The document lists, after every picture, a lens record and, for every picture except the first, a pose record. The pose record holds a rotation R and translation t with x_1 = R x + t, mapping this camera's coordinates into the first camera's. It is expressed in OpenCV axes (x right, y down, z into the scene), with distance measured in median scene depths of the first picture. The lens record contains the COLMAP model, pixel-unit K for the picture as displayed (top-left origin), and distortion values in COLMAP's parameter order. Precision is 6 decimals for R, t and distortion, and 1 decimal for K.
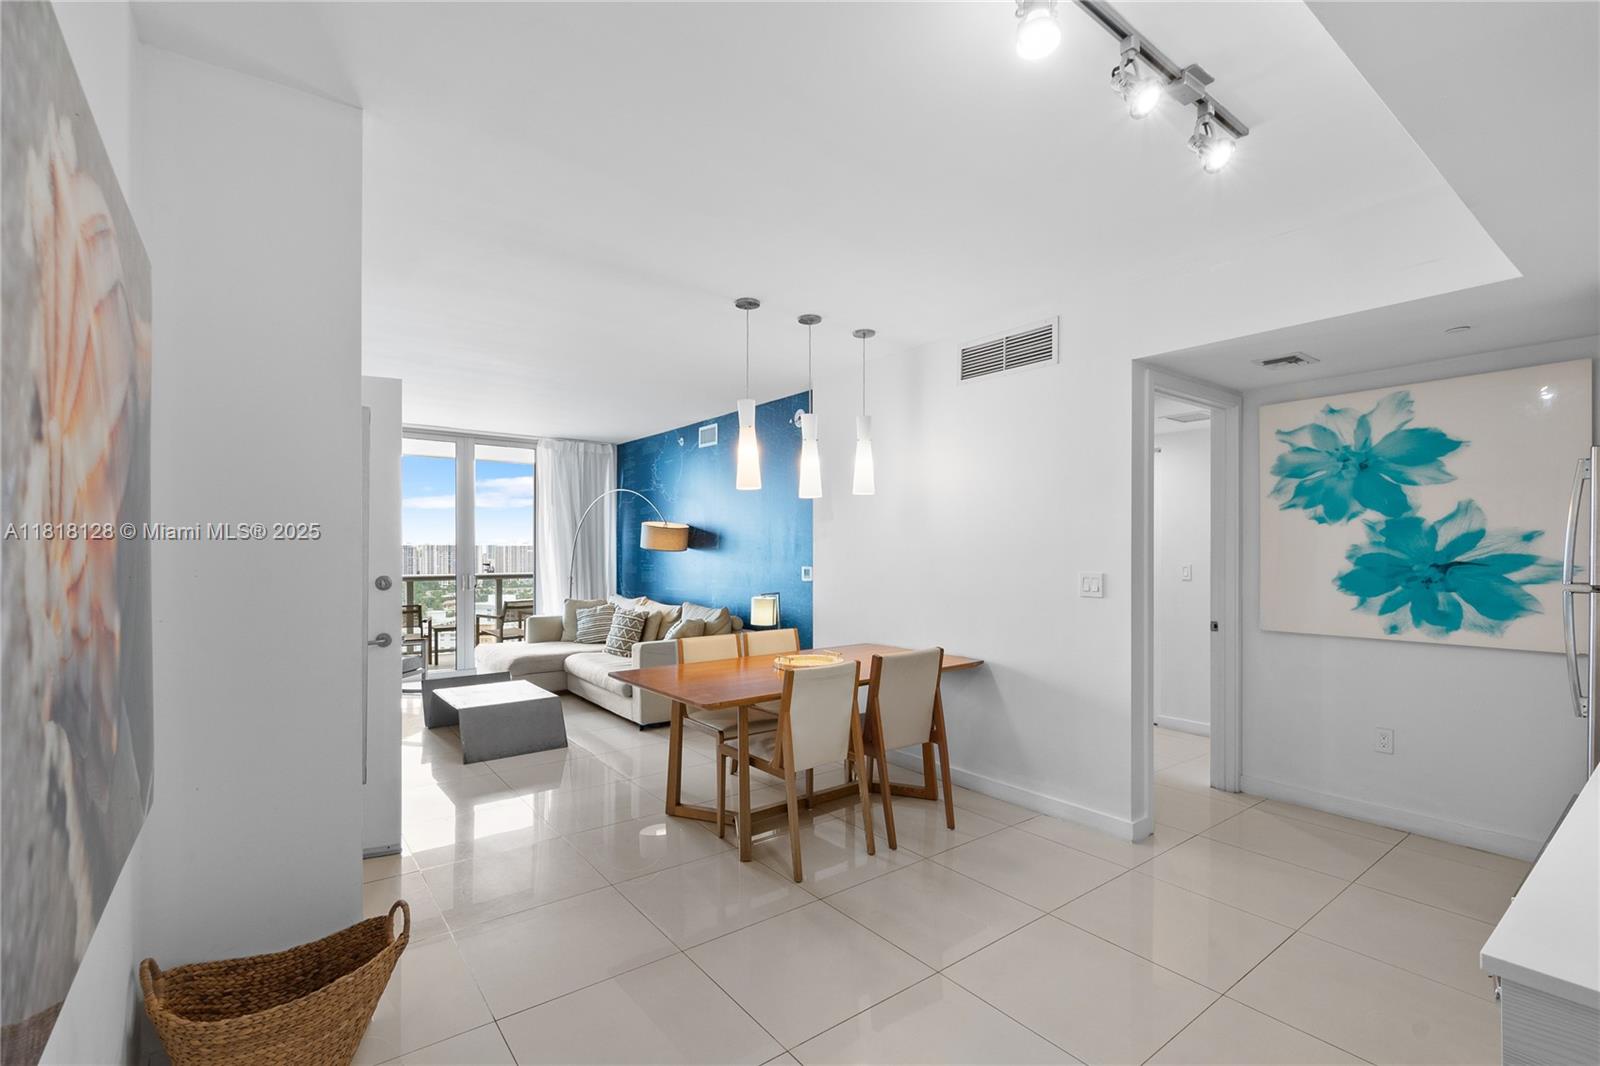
lens RADIAL K [[694.5, 0, 803.4], [0, 694.5, 551.9], [0, 0, 1]] dist [0.000735, -0.000085]
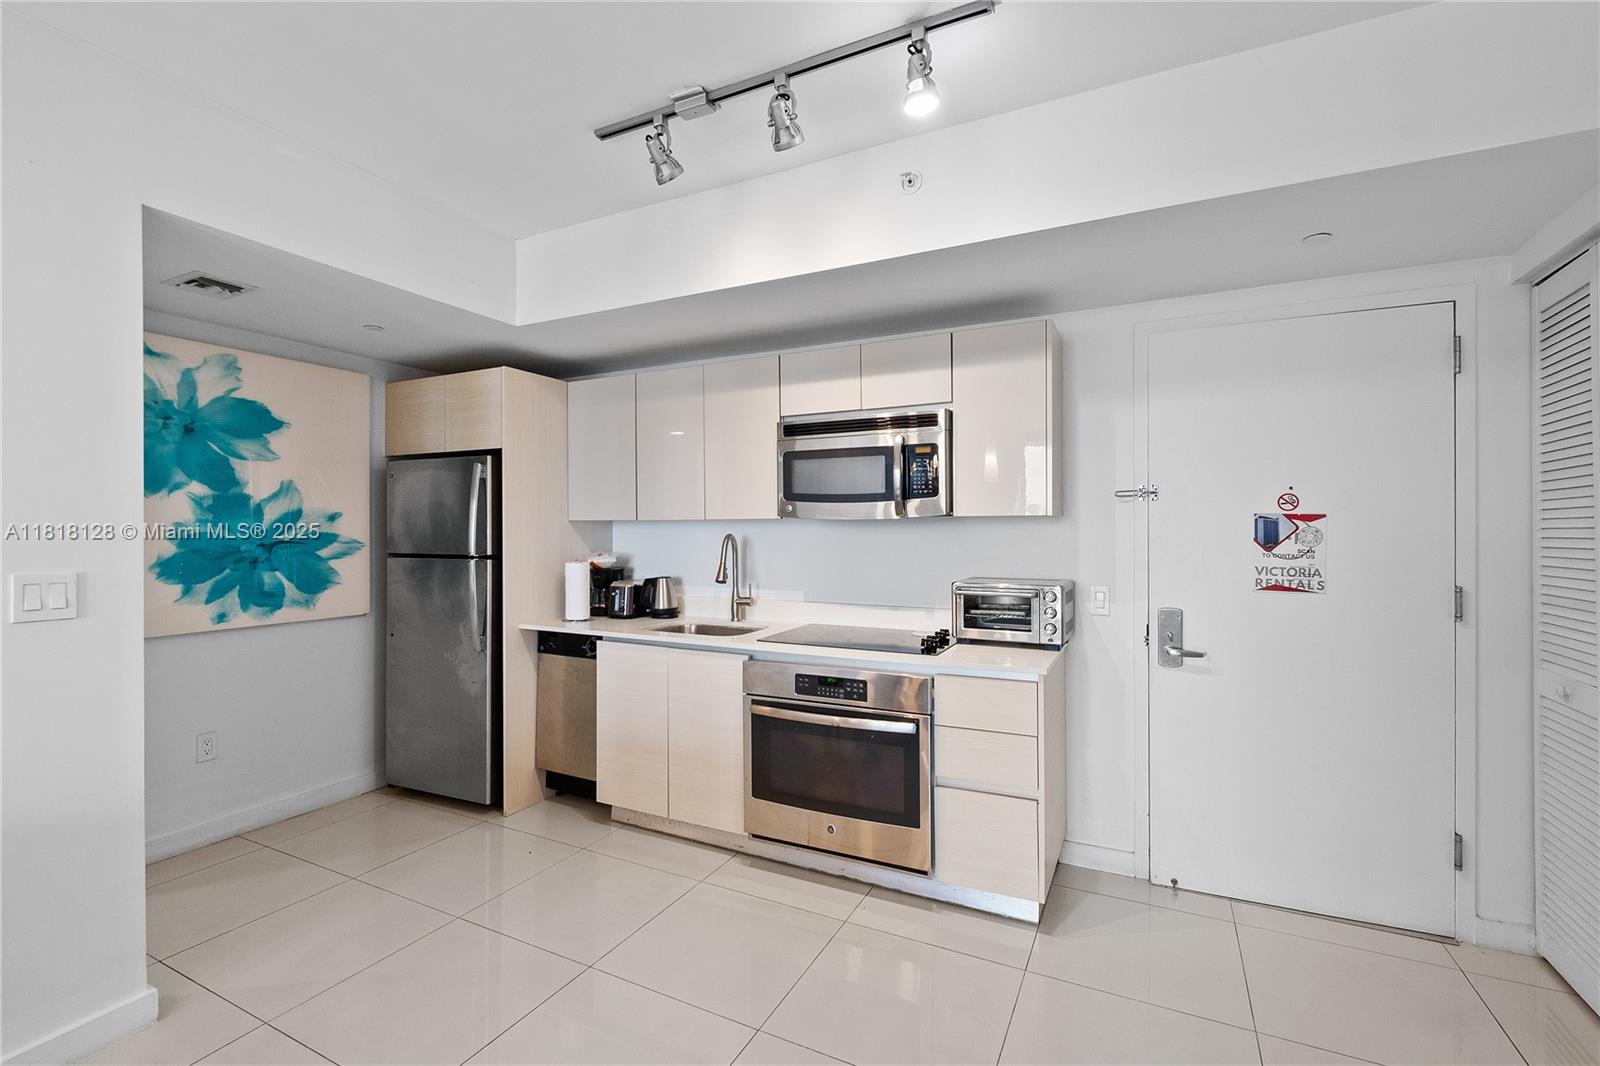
lens RADIAL K [[707.5, 0, 797.6], [0, 707.5, 525.1], [0, 0, 1]] dist [0.003079, -0.000237]
pose [[-0.423199, 0.005671, 0.906019, -0.295590], [0.001182, 0.999983, -0.005707, -0.001612], [-0.906036, -0.001344, -0.423199, 0.727139]]
